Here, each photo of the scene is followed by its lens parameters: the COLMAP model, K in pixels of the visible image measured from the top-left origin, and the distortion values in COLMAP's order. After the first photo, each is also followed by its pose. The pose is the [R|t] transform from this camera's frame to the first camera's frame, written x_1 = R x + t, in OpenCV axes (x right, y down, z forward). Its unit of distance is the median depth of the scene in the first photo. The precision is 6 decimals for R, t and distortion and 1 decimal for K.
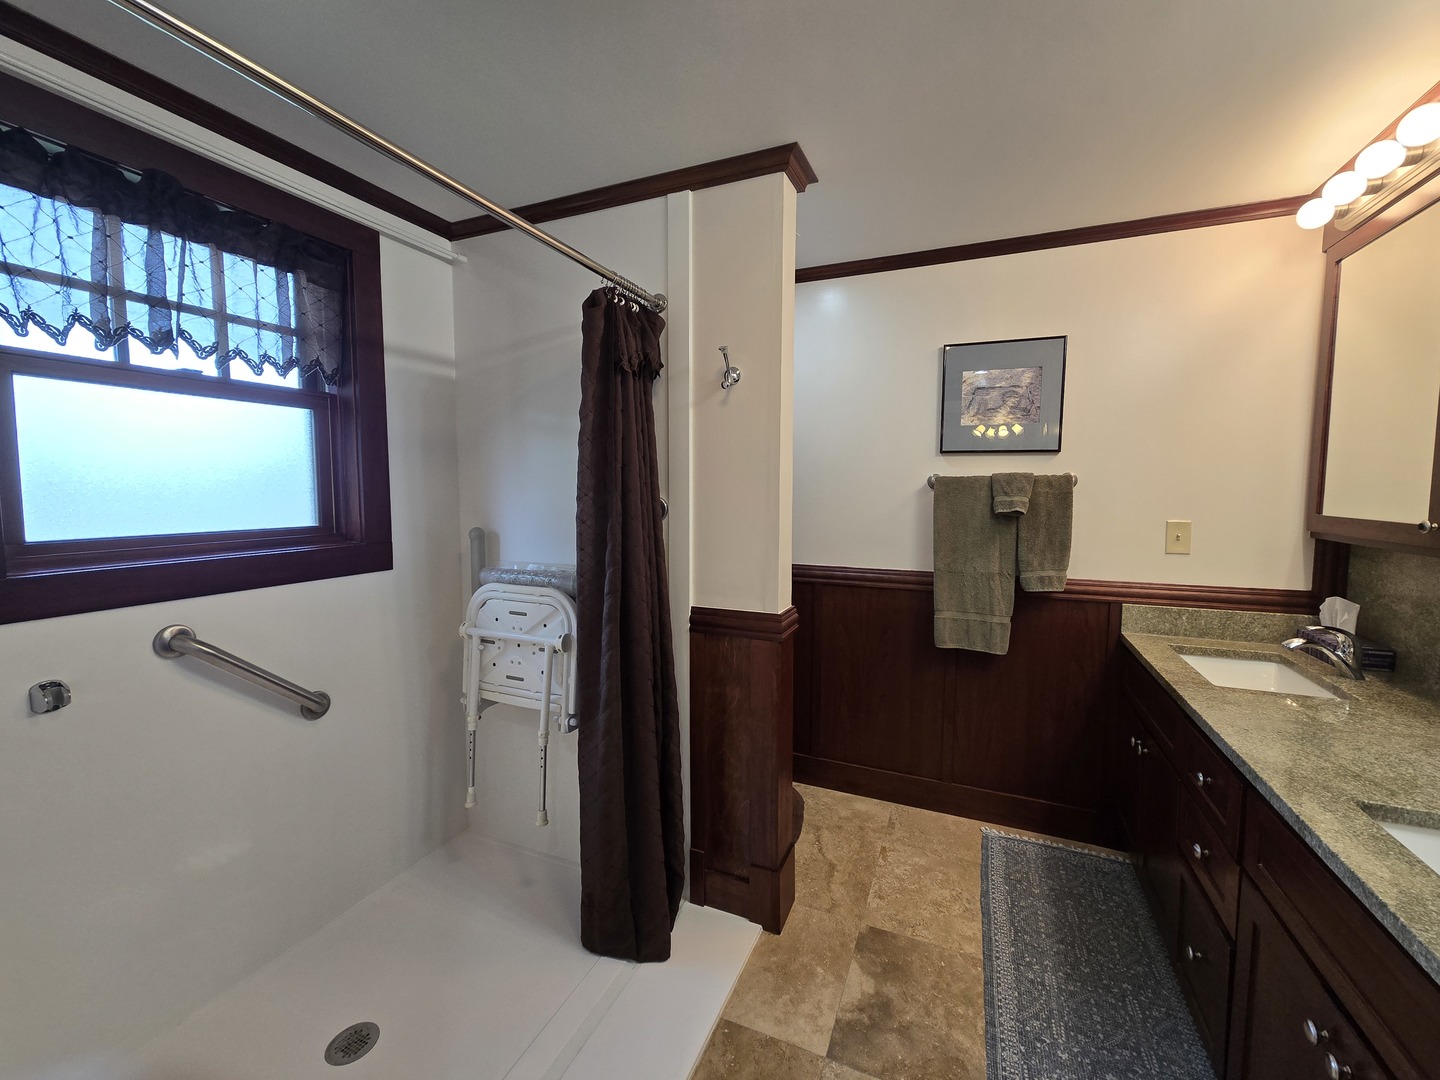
lens RADIAL K [[590.0, 0, 723.6], [0, 590.0, 526.9], [0, 0, 1]] dist [-0.000967, 0.000737]
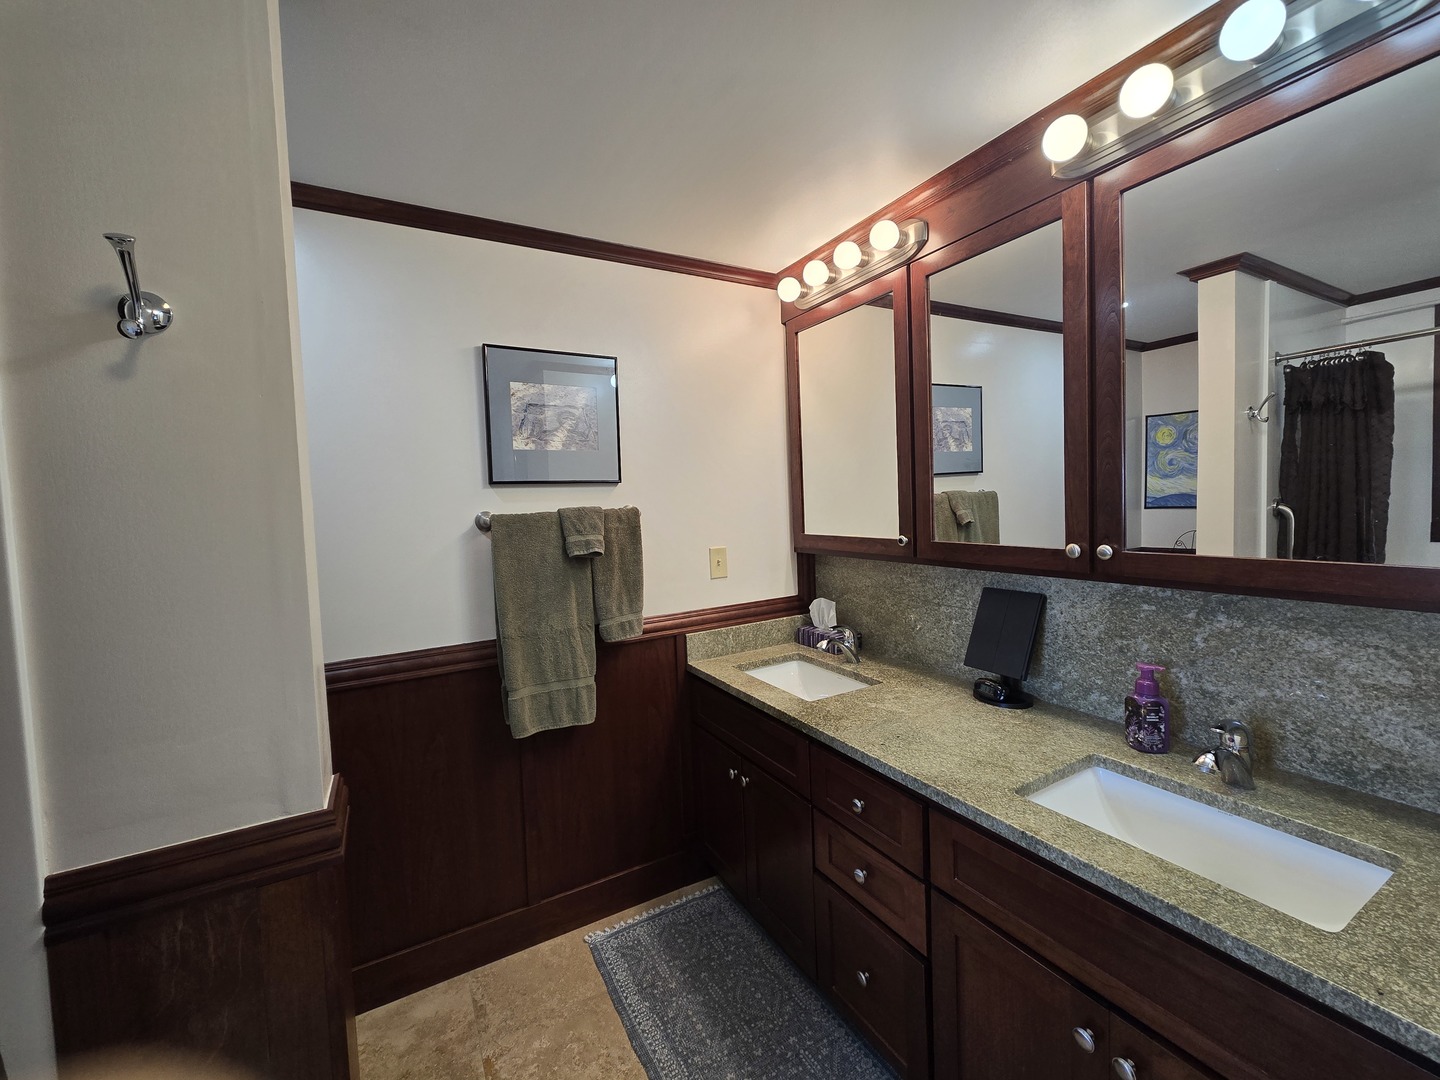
lens RADIAL K [[590.0, 0, 726.2], [0, 590.0, 529.4], [0, 0, 1]] dist [-0.000967, 0.000737]
pose [[0.601008, -0.063902, 0.796684, -0.067339], [0.095066, 0.995438, 0.008128, -0.047780], [-0.793569, 0.070852, 0.604341, 0.326123]]
